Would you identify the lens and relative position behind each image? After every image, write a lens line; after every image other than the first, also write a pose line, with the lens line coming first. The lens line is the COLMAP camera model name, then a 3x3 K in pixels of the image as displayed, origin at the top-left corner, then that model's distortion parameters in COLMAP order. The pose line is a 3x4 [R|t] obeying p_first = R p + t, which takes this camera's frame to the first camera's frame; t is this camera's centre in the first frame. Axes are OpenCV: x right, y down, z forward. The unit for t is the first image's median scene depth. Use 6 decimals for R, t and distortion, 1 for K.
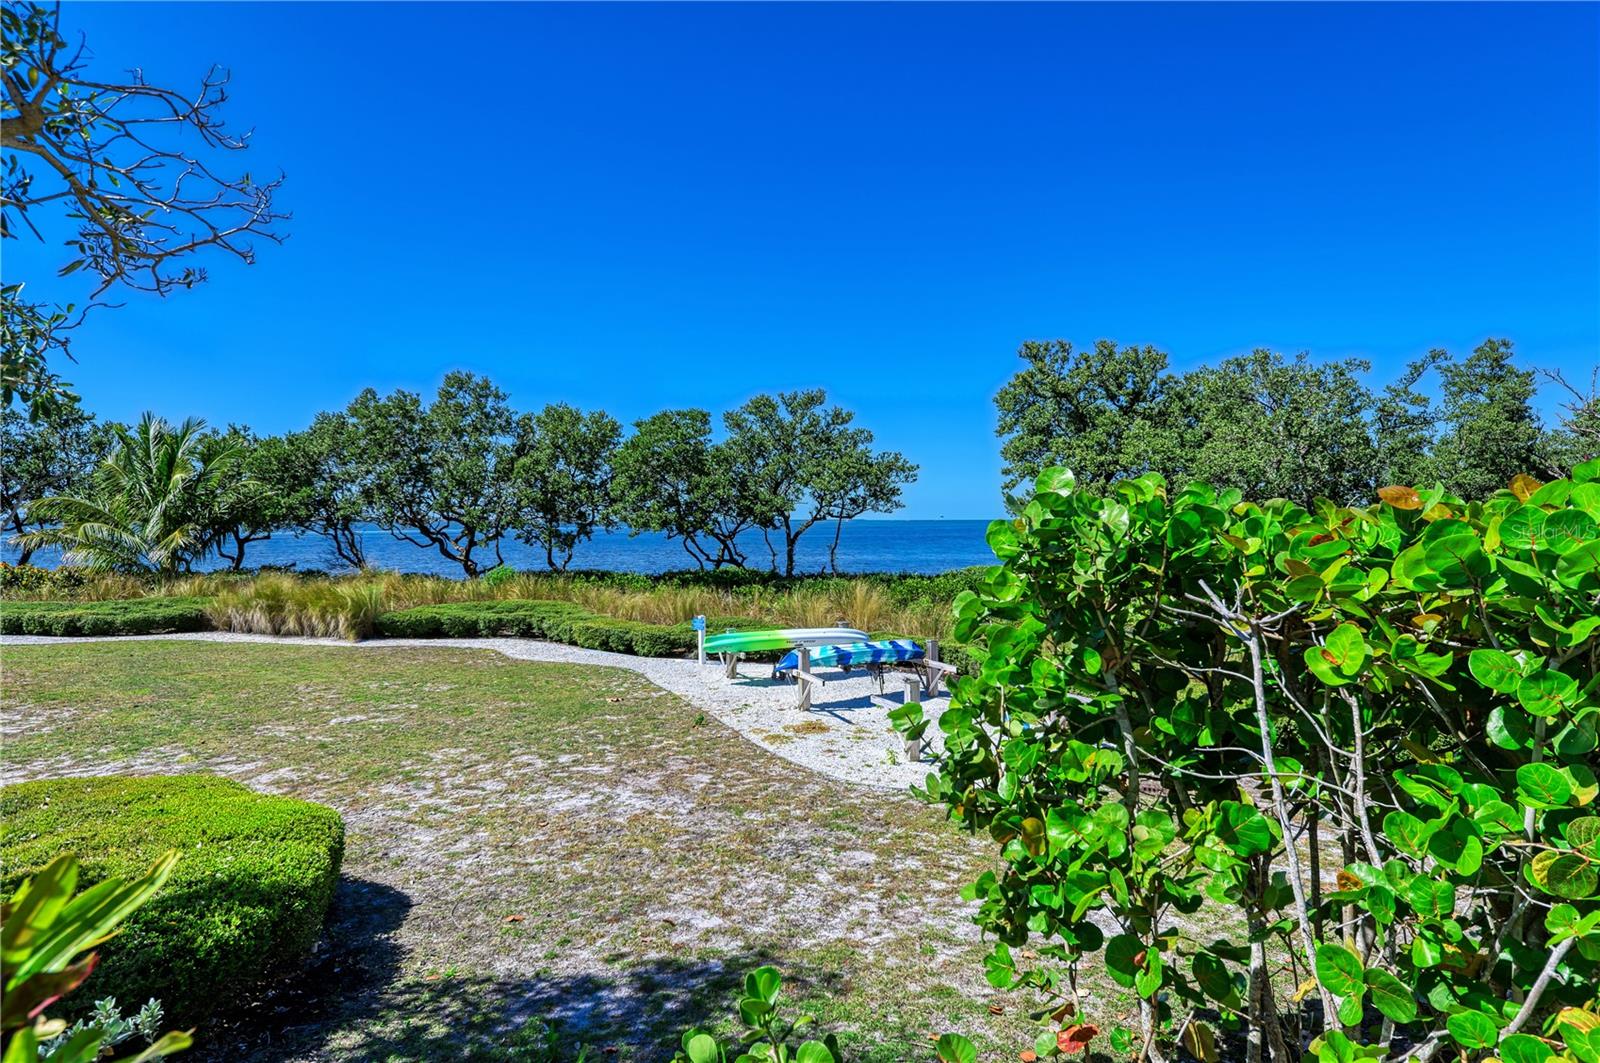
lens RADIAL K [[967.1, 0, 799.8], [0, 967.1, 528.0], [0, 0, 1]] dist [-0.000395, -0.000035]
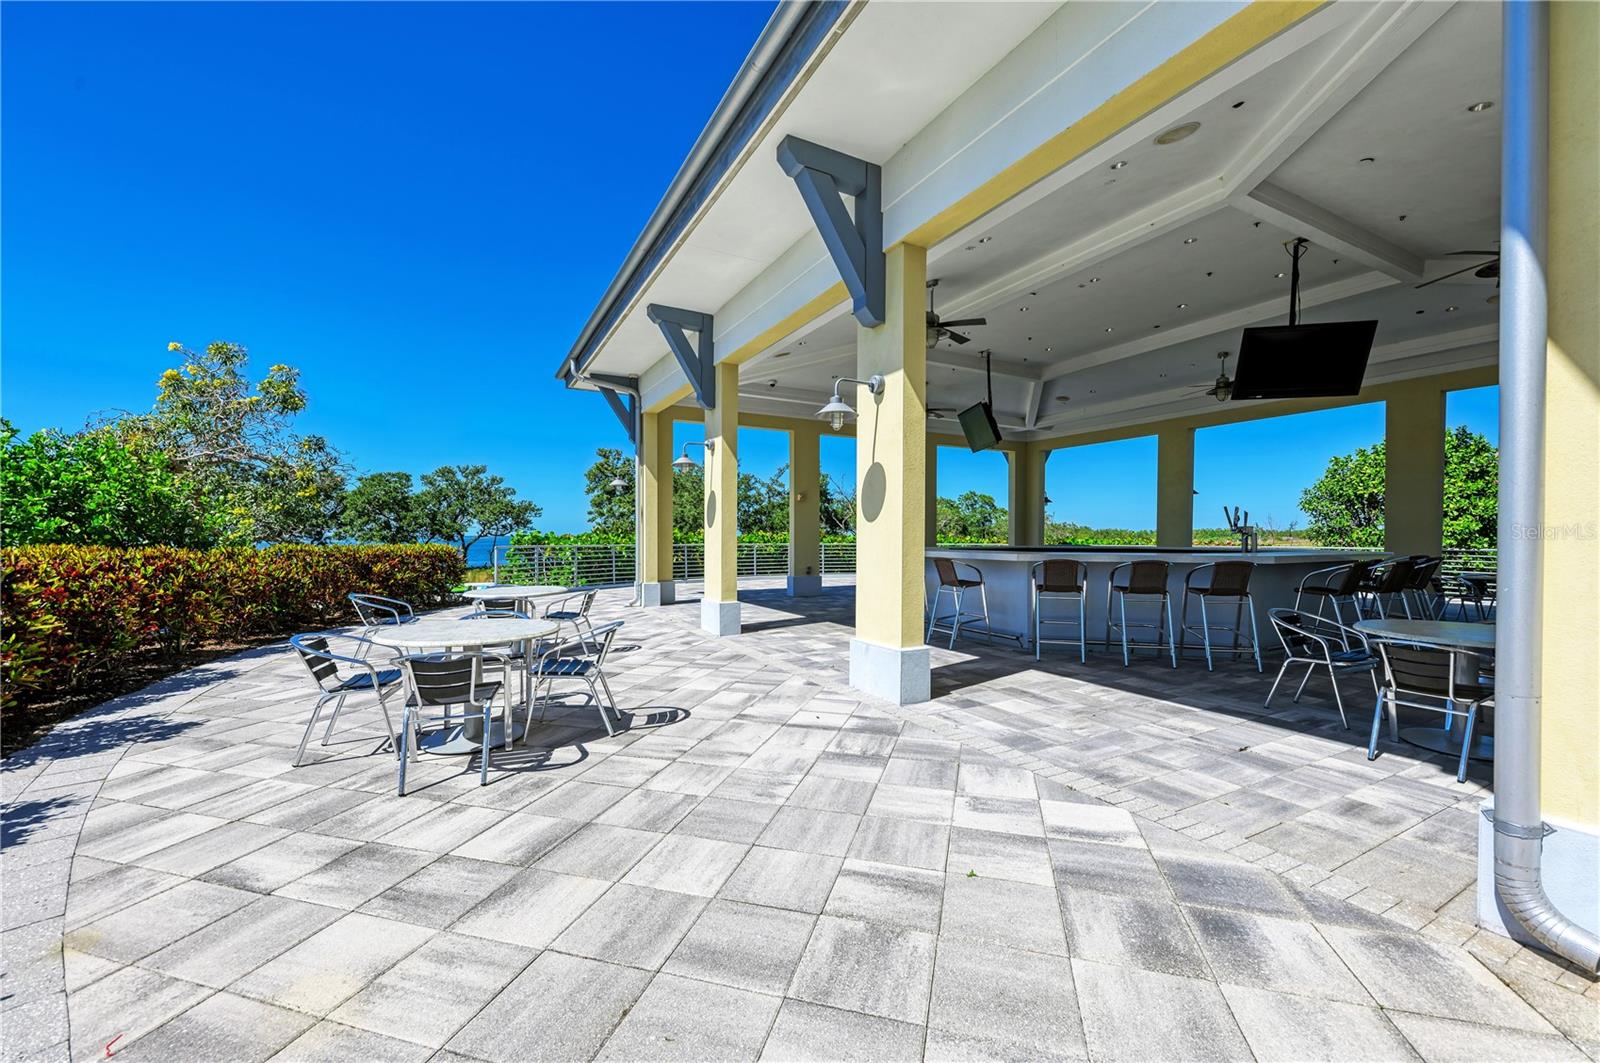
lens RADIAL K [[627.2, 0, 811.8], [0, 627.2, 540.6], [0, 0, 1]] dist [0.000972, -0.000085]
pose [[0.878438, 0.000493, 0.477857, 0.000087], [0.002044, 0.999986, -0.004788, 0.005525], [-0.477853, 0.005183, 0.878425, -0.327587]]
